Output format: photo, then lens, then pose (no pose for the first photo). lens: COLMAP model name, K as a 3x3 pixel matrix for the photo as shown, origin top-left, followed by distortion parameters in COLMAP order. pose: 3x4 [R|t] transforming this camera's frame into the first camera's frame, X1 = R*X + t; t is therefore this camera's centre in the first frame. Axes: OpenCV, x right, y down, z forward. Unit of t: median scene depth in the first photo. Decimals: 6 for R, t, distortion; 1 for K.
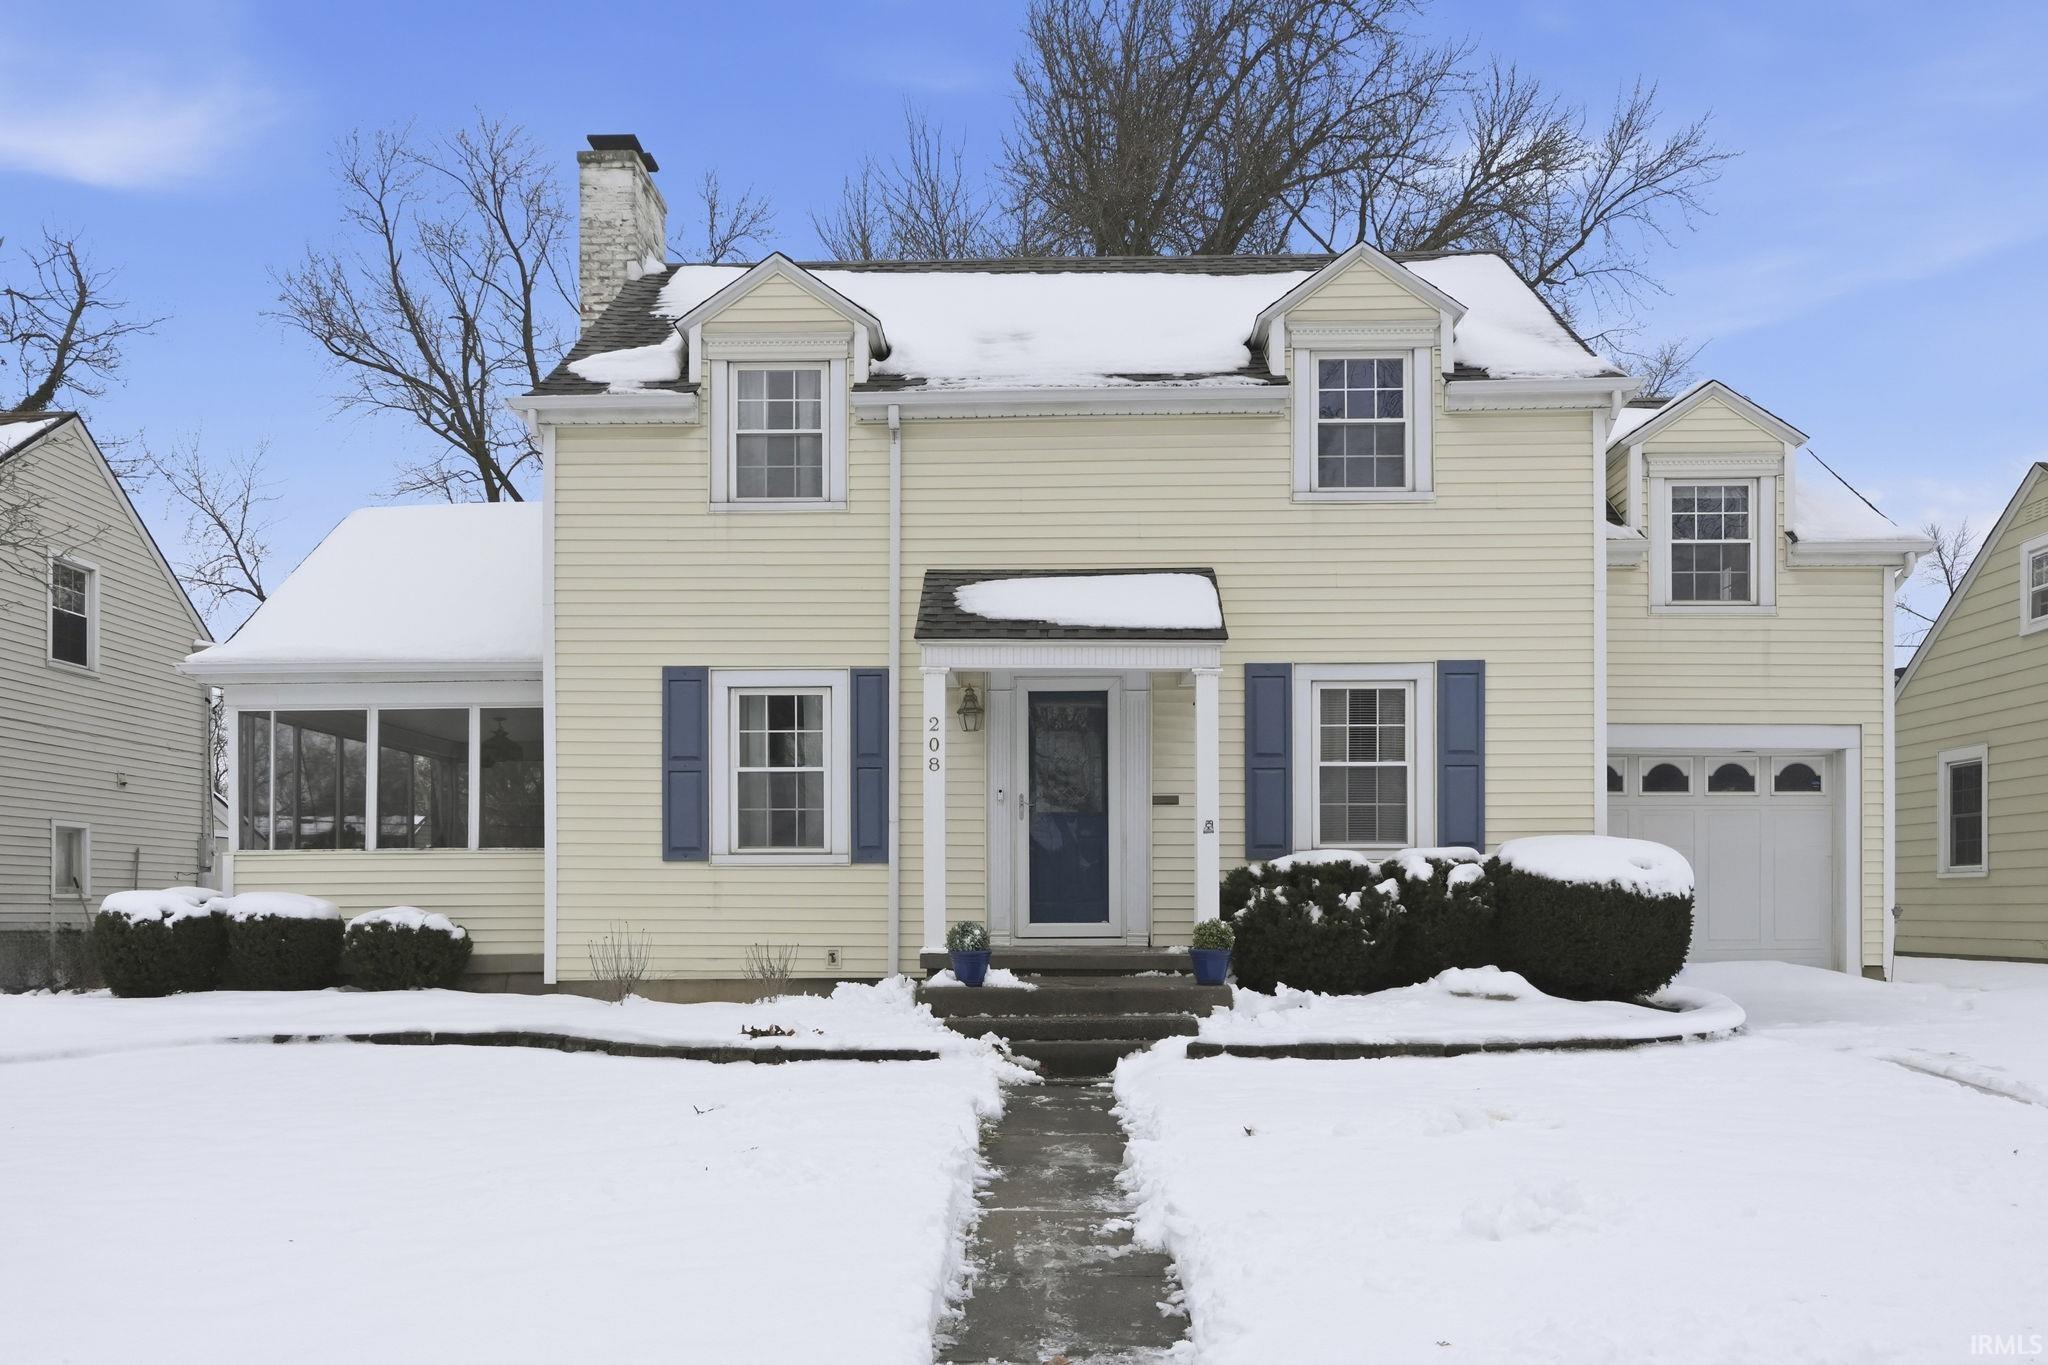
lens RADIAL K [[874.7, 0, 1018.2], [0, 874.7, 655.1], [0, 0, 1]] dist [-0.000584, 0.000294]
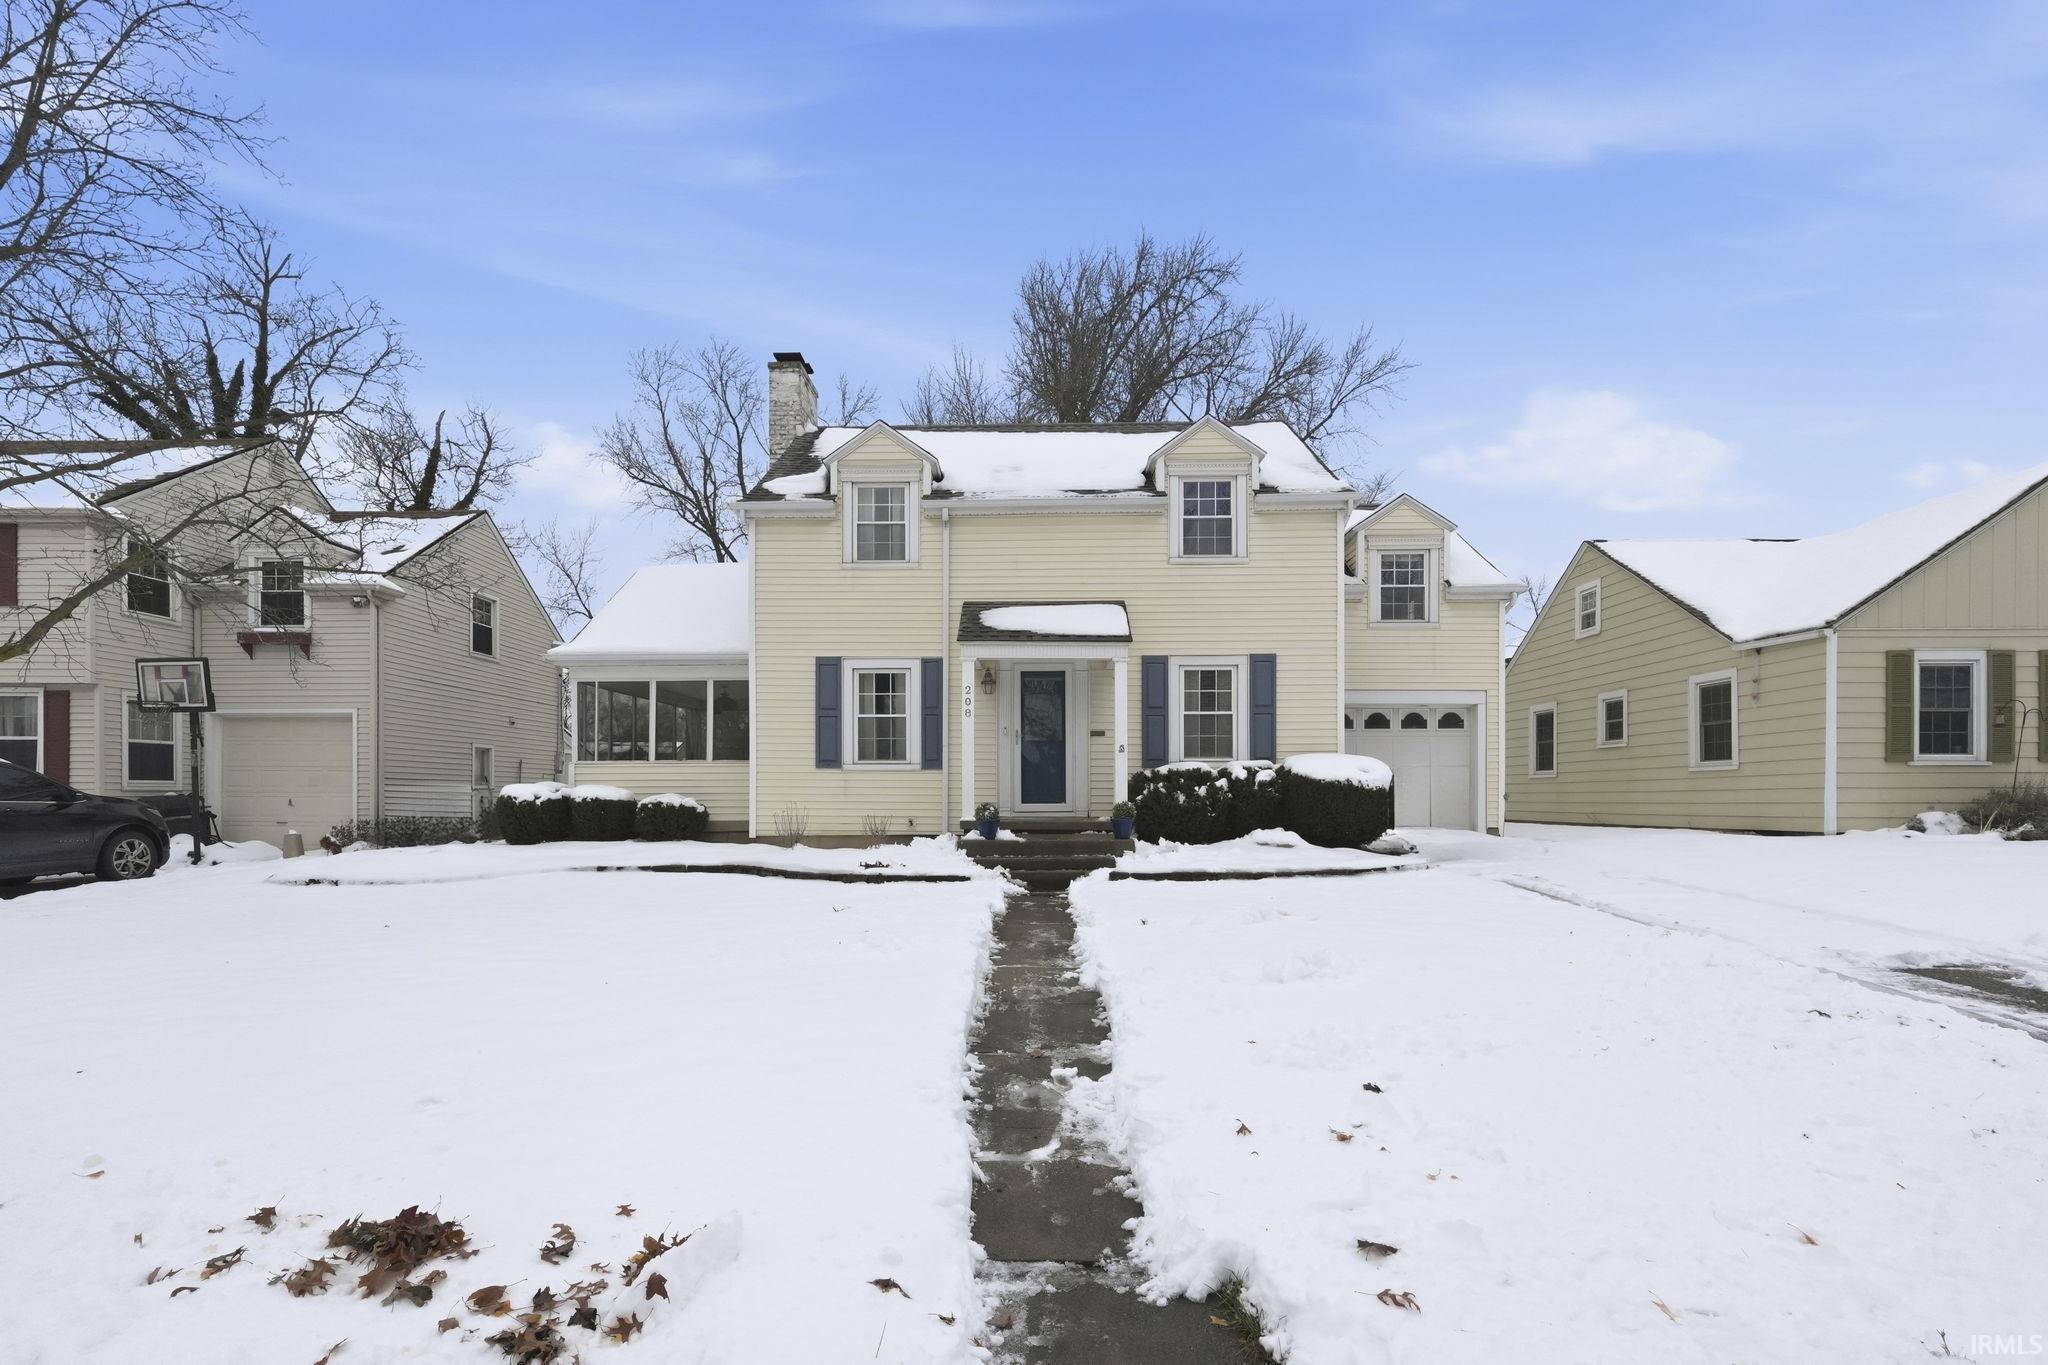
lens RADIAL K [[874.7, 0, 1018.2], [0, 874.7, 655.1], [0, 0, 1]] dist [-0.000584, 0.000294]
pose [[0.995296, 0.001882, -0.096860, 0.177359], [-0.001353, 0.999984, 0.005531, -0.000150], [0.096869, -0.005374, 0.995283, -0.748512]]
